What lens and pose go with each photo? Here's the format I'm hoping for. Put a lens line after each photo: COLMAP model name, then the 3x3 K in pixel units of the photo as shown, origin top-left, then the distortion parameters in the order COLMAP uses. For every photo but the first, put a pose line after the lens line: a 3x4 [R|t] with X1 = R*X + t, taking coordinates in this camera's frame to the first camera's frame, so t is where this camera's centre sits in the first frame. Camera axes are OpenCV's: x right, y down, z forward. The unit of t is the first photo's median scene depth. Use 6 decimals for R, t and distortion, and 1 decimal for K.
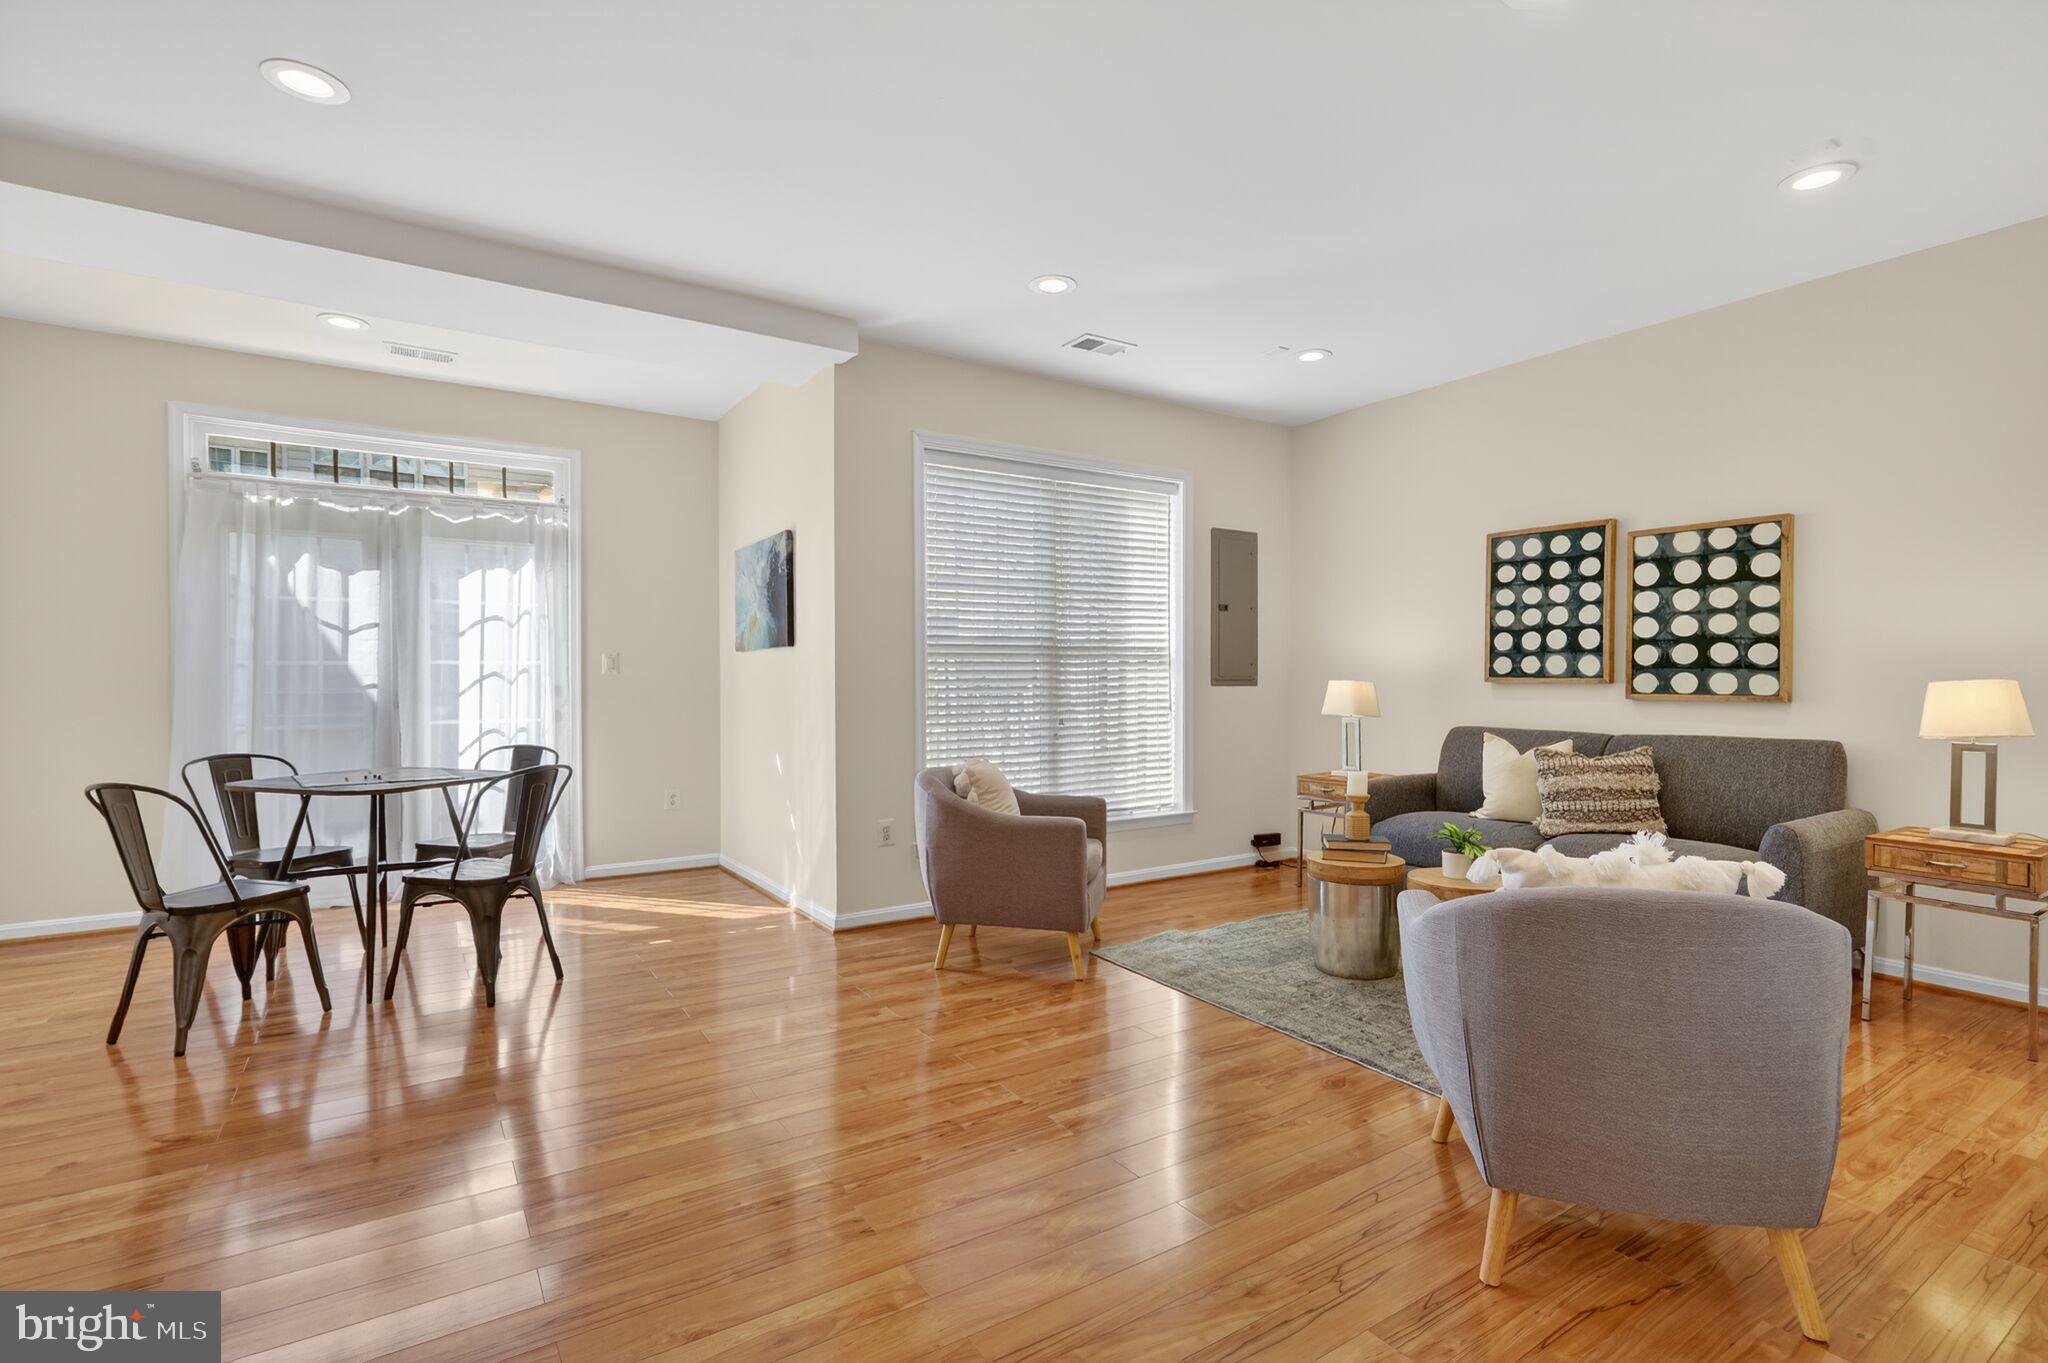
lens RADIAL K [[951.4, 0, 1024.0], [0, 951.4, 681.5], [0, 0, 1]] dist [0.000182, 0.000495]
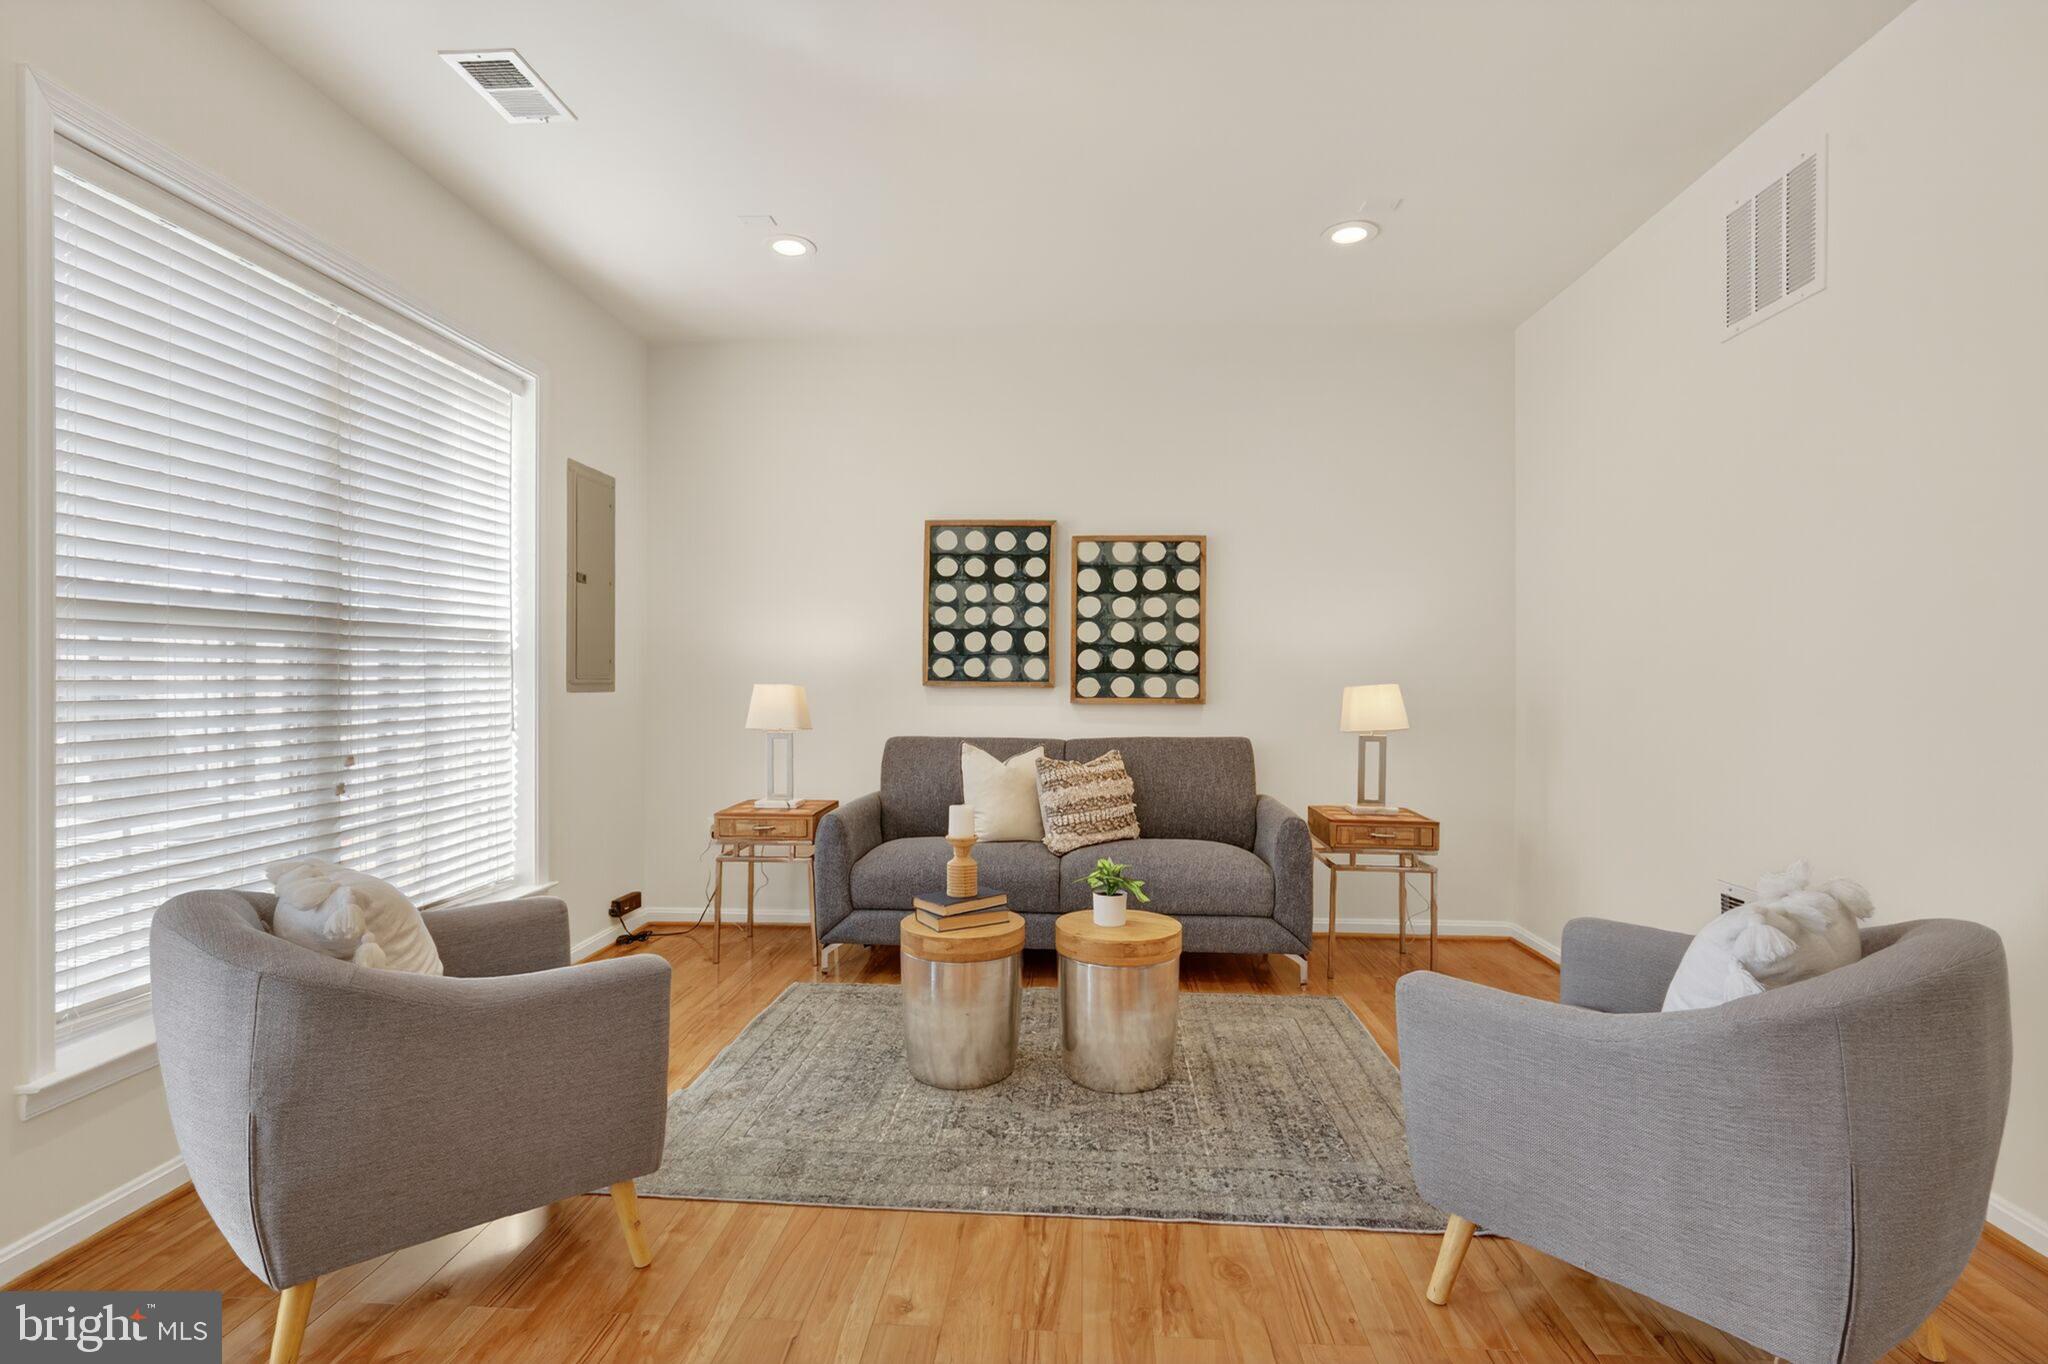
lens RADIAL K [[951.4, 0, 1024.0], [0, 951.4, 682.0], [0, 0, 1]] dist [0.000182, 0.000495]
pose [[0.599185, 0.003232, 0.800604, -0.183187], [0.000068, 0.999992, -0.004088, 0.000232], [-0.800611, 0.002504, 0.599180, 0.417361]]
